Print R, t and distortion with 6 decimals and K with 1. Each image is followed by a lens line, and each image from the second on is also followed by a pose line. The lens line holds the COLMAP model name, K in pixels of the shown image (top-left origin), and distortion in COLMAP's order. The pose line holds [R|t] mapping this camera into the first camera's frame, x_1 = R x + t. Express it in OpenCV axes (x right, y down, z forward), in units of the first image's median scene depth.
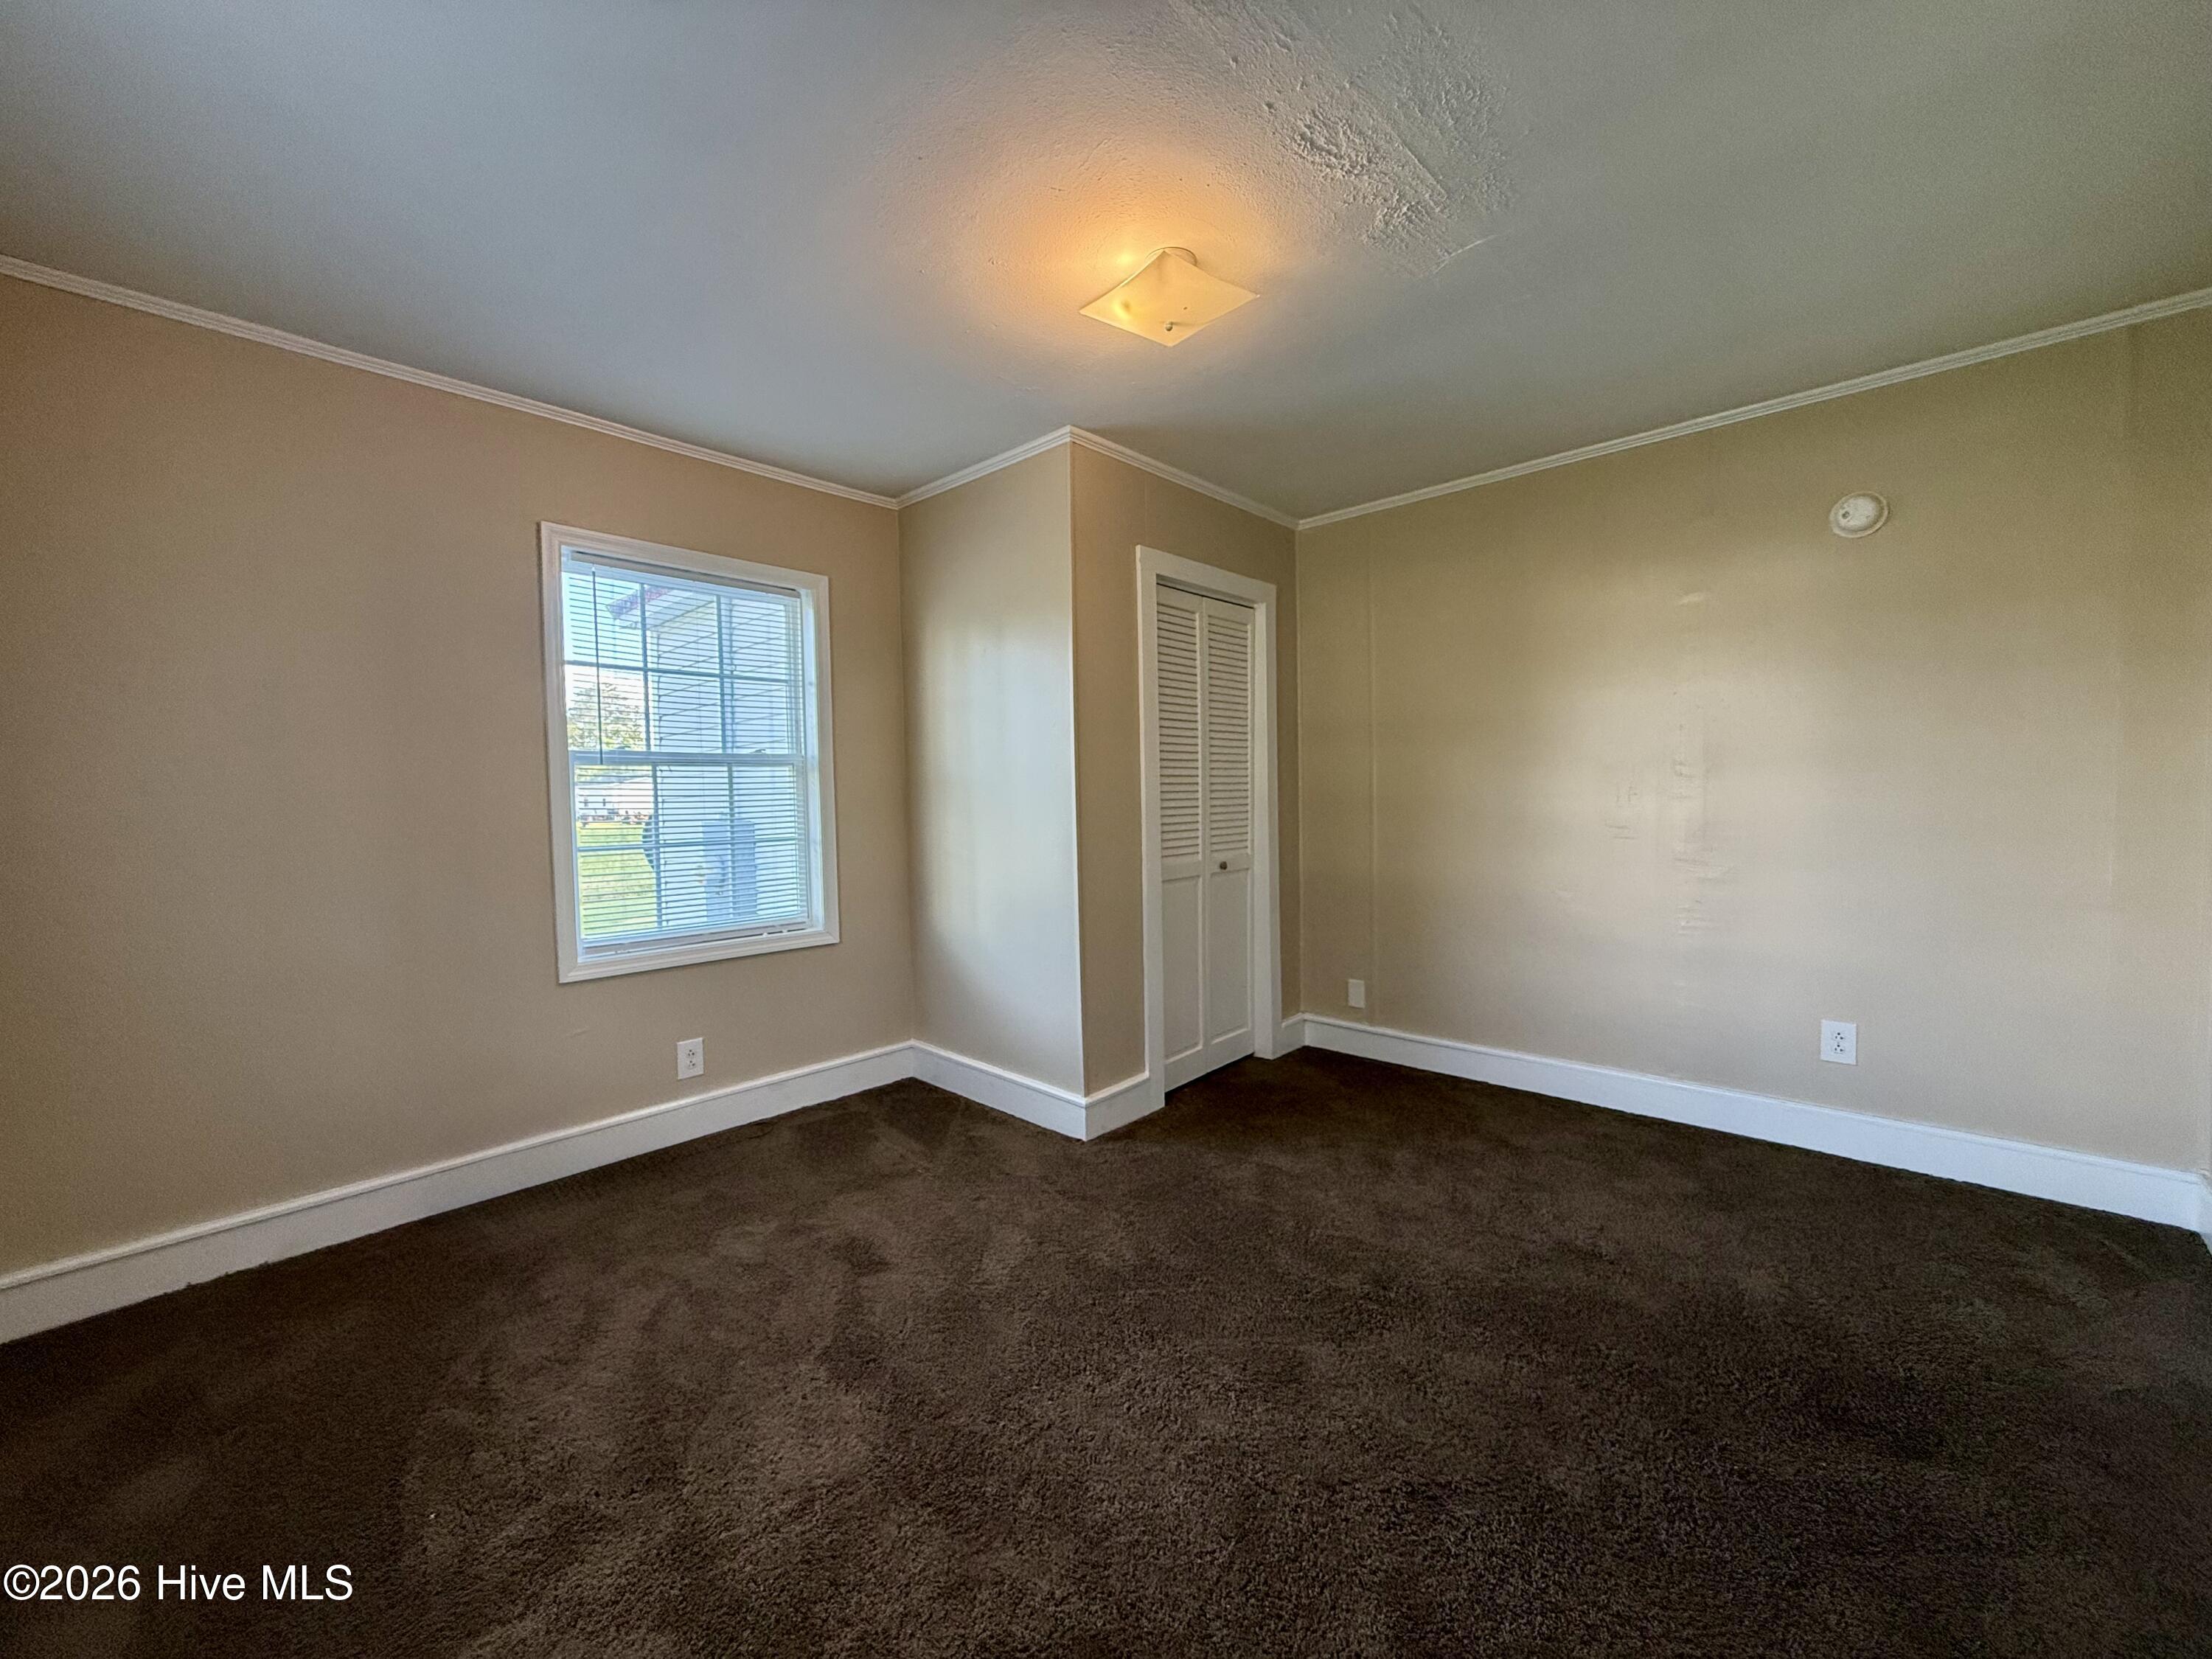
lens RADIAL K [[876.9, 0, 1095.2], [0, 876.9, 821.0], [0, 0, 1]] dist [-0.000533, 0.000333]
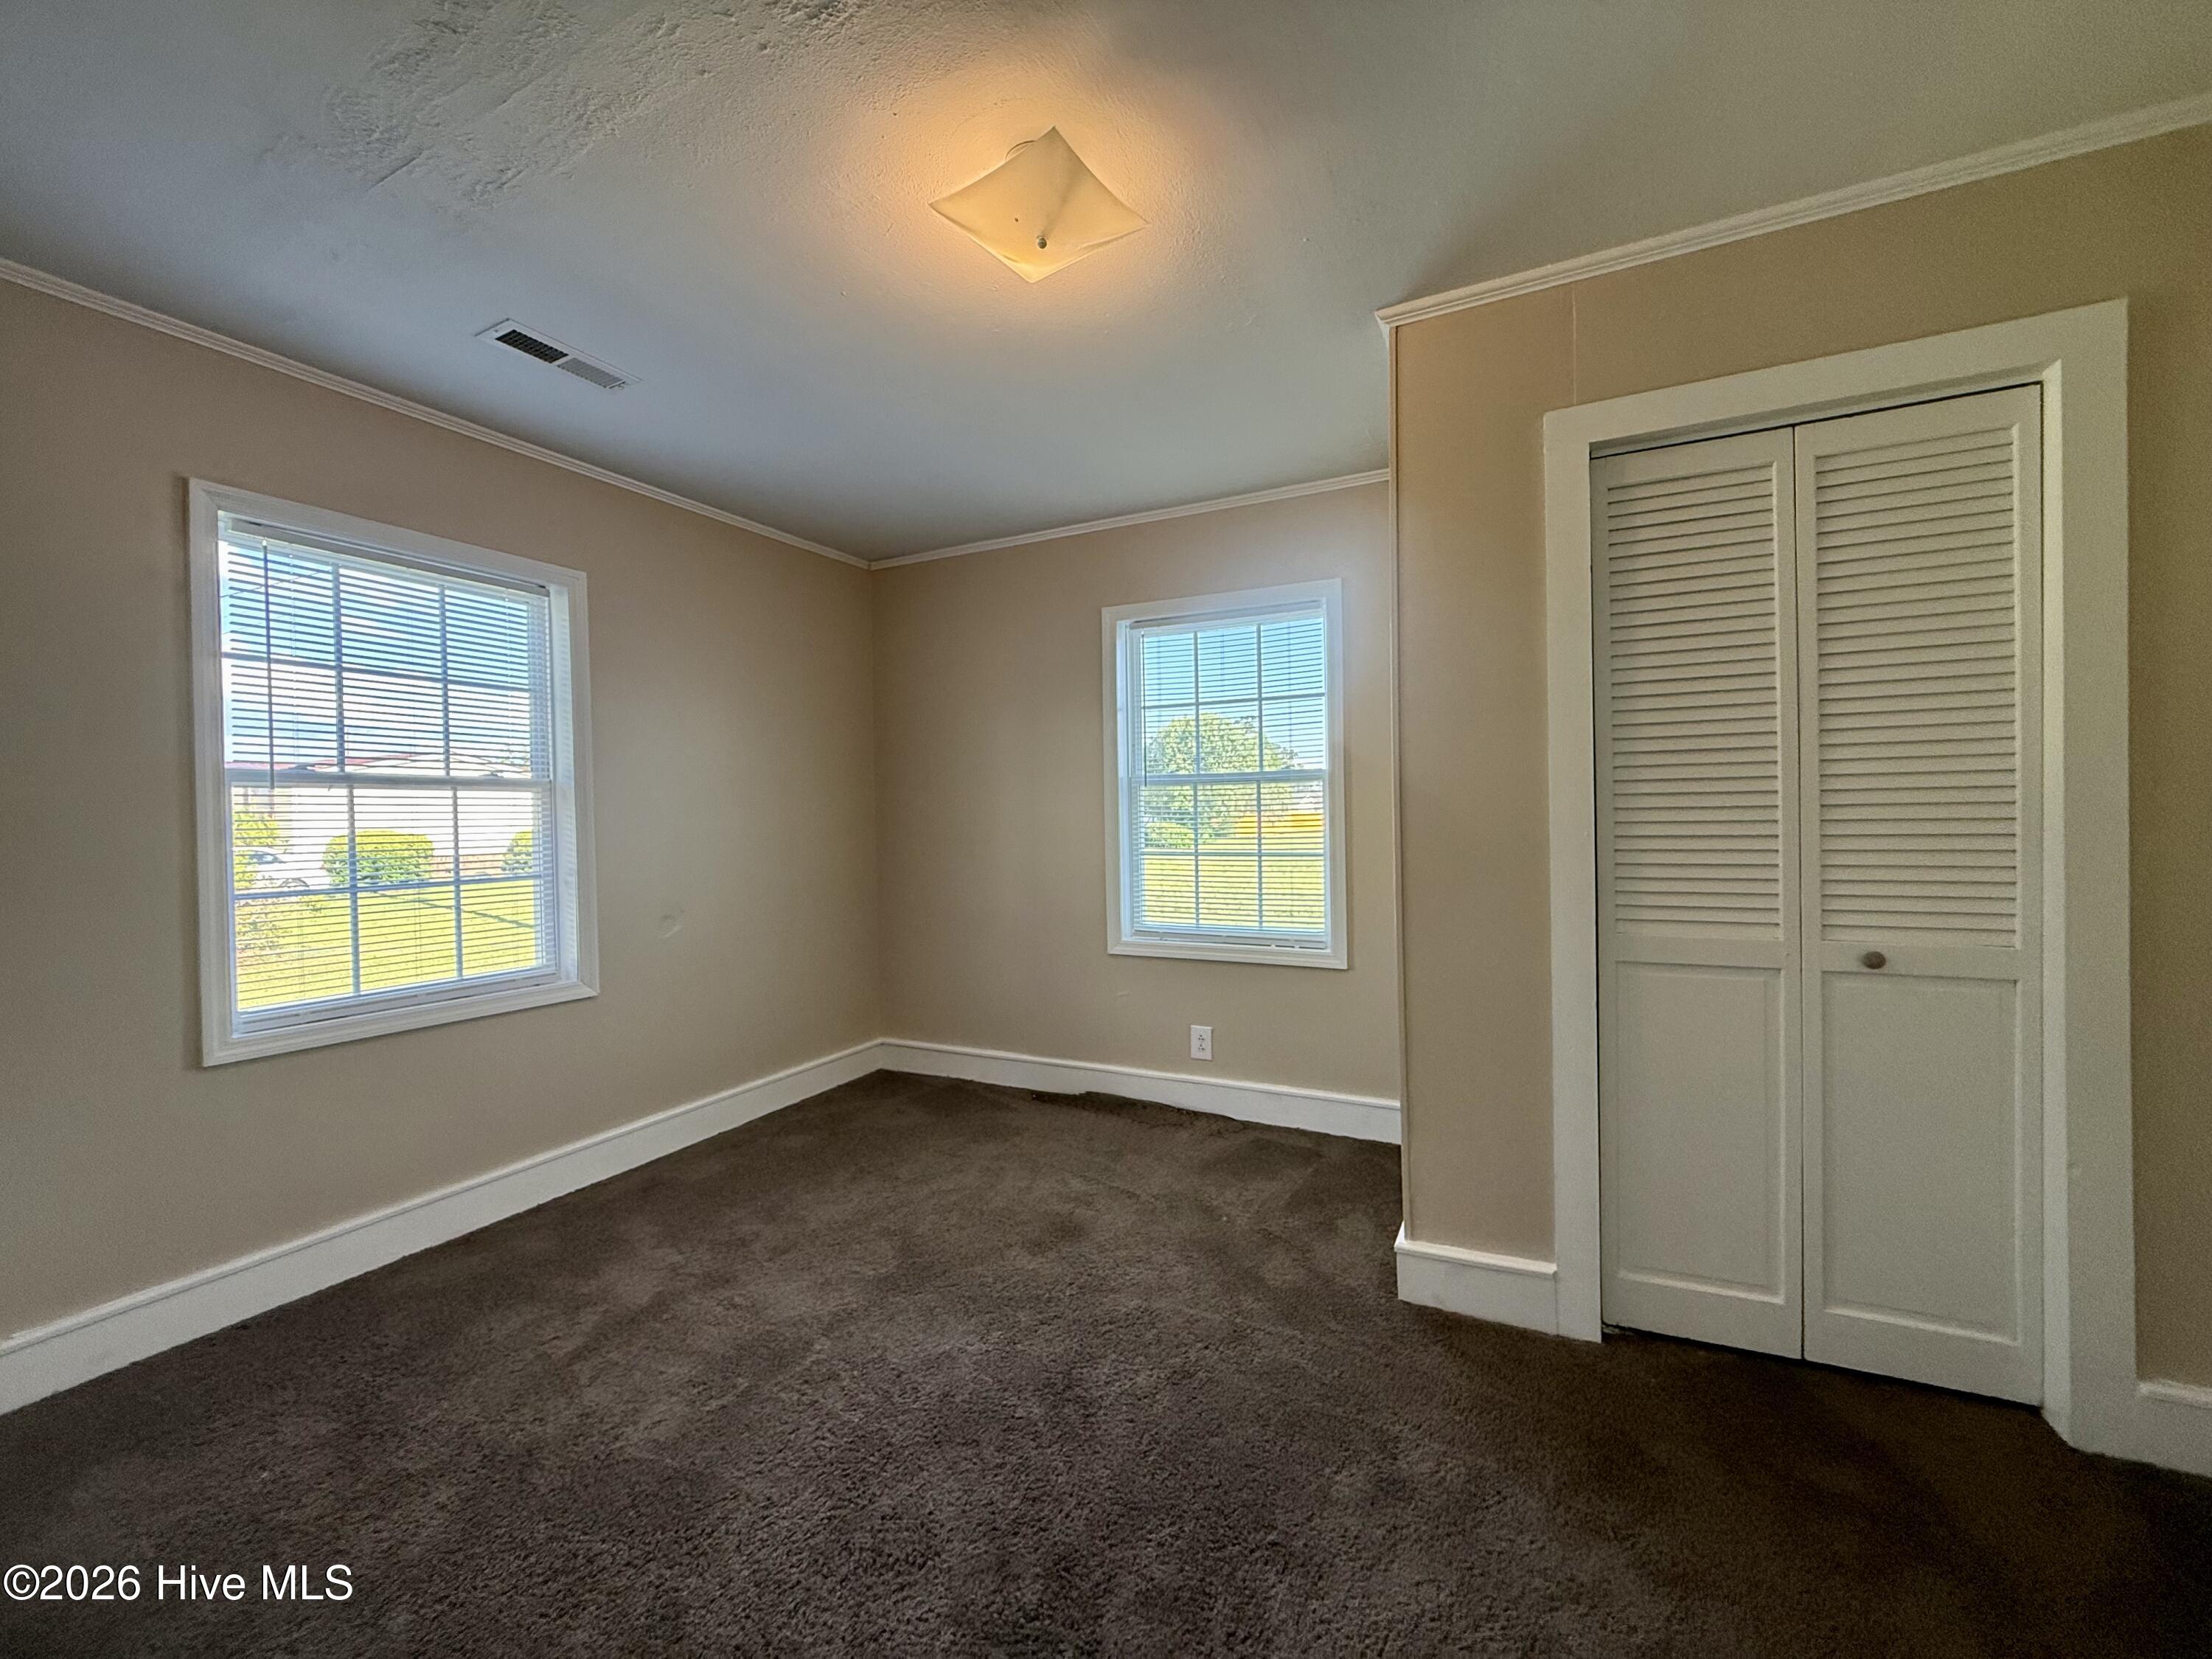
lens RADIAL K [[876.9, 0, 1111.3], [0, 876.9, 823.7], [0, 0, 1]] dist [-0.000533, 0.000333]
pose [[0.291566, 0.021281, -0.956314, 0.551853], [-0.018759, 0.999687, 0.016527, -0.027997], [0.956367, 0.013121, 0.291874, 0.519479]]
